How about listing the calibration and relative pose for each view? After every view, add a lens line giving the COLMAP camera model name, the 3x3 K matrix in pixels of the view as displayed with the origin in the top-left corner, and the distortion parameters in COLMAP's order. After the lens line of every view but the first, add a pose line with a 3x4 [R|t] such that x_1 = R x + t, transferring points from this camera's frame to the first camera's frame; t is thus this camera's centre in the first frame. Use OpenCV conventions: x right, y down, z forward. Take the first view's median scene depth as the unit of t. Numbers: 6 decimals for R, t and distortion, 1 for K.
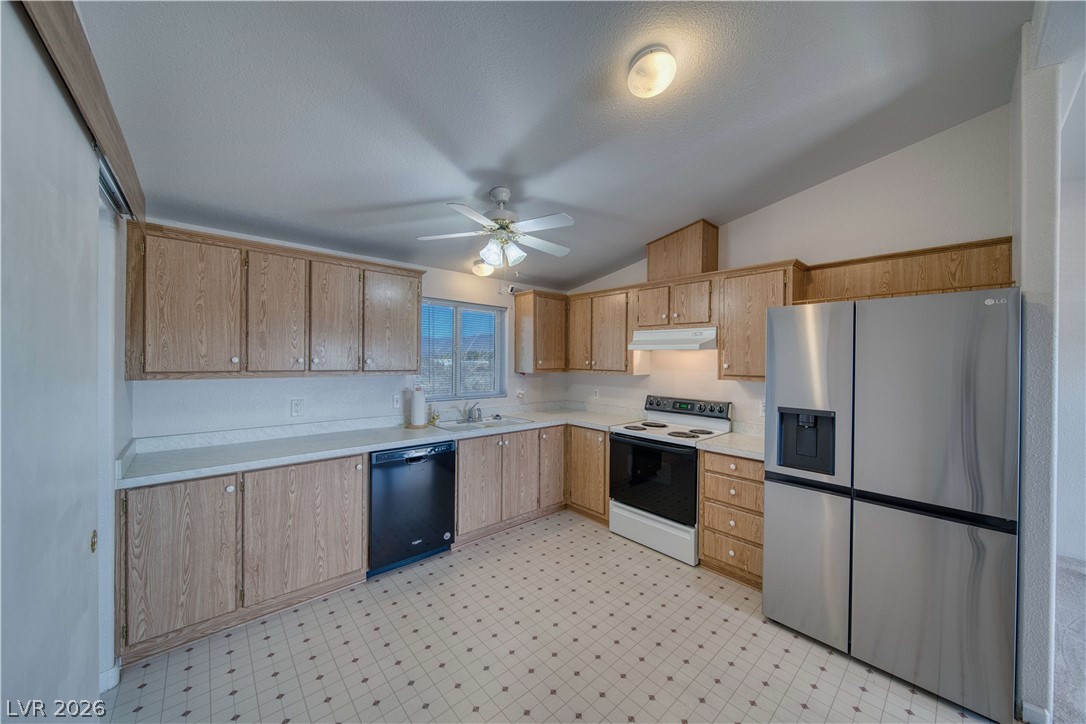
lens RADIAL K [[378.7, 0, 542.0], [0, 378.7, 360.9], [0, 0, 1]] dist [-0.003682, -0.000900]
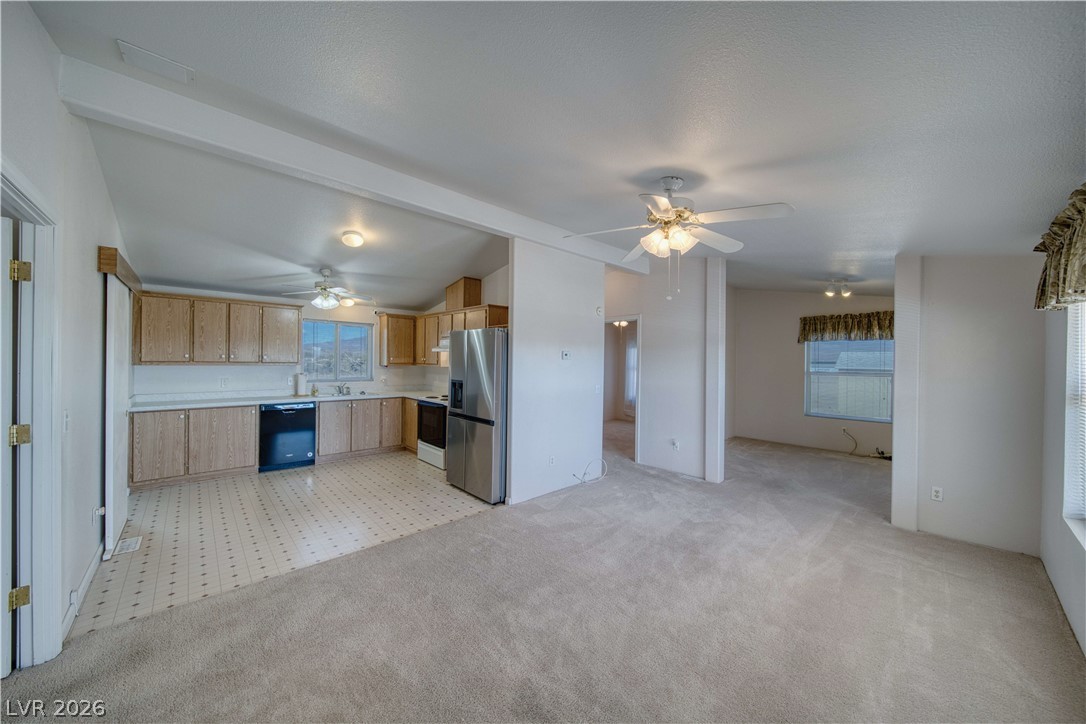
lens RADIAL K [[378.7, 0, 543.2], [0, 378.7, 360.6], [0, 0, 1]] dist [-0.003682, -0.000900]
pose [[0.999781, 0.004426, 0.020435, 0.932762], [-0.004414, 0.999990, -0.000627, 0.014369], [-0.020438, 0.000537, 0.999791, -0.932935]]
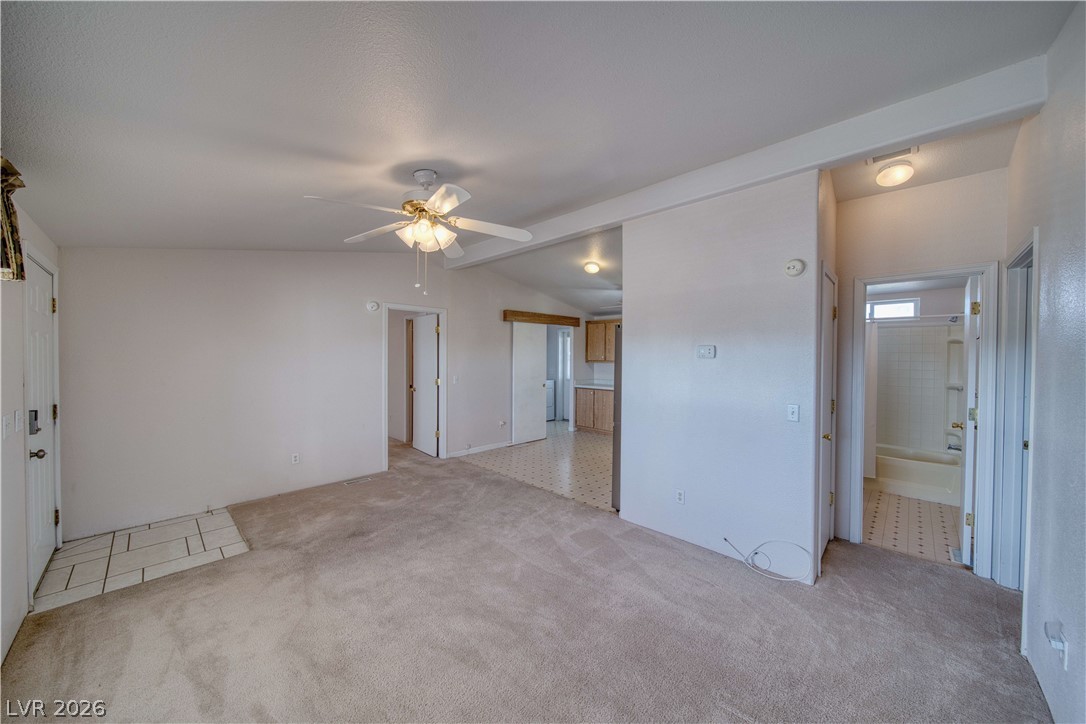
lens RADIAL K [[378.7, 0, 545.8], [0, 378.7, 363.2], [0, 0, 1]] dist [-0.003682, -0.000900]
pose [[0.080963, 0.013804, -0.996621, 2.207752], [-0.010181, 0.999863, 0.013022, 0.010366], [0.996665, 0.009093, 0.081093, 0.217427]]
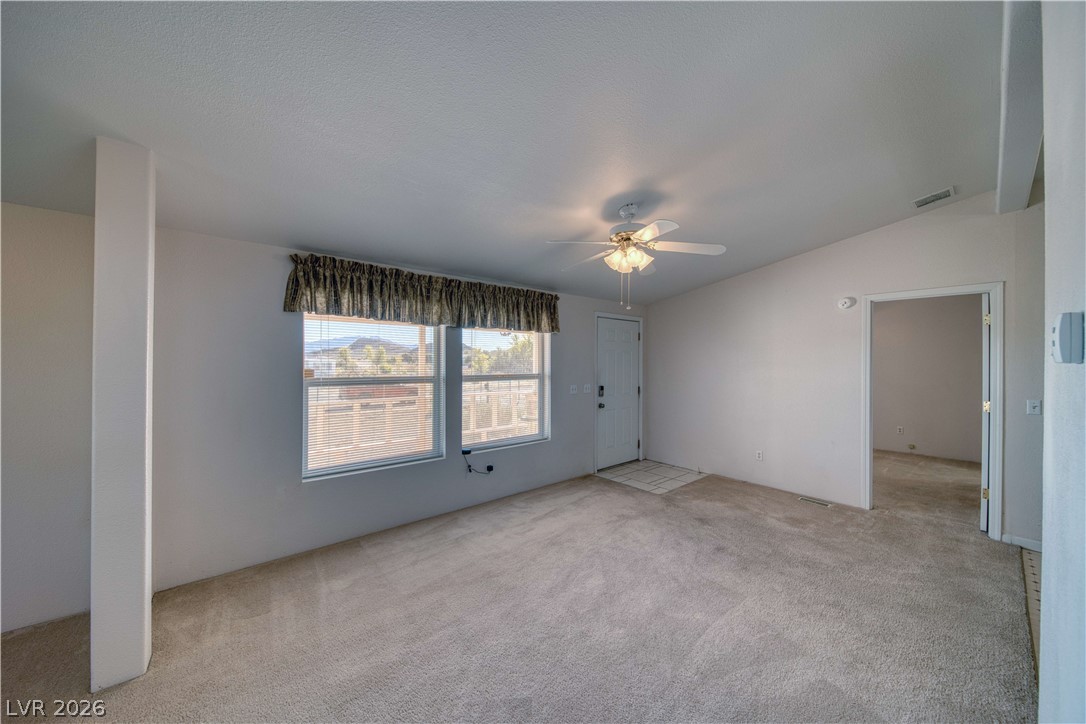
lens RADIAL K [[378.7, 0, 541.2], [0, 378.7, 358.0], [0, 0, 1]] dist [-0.003682, -0.000900]
pose [[-0.999622, -0.009936, 0.025628, 1.486232], [-0.009958, 0.999950, -0.000726, 0.000685], [-0.025620, -0.000980, -0.999671, 1.126476]]
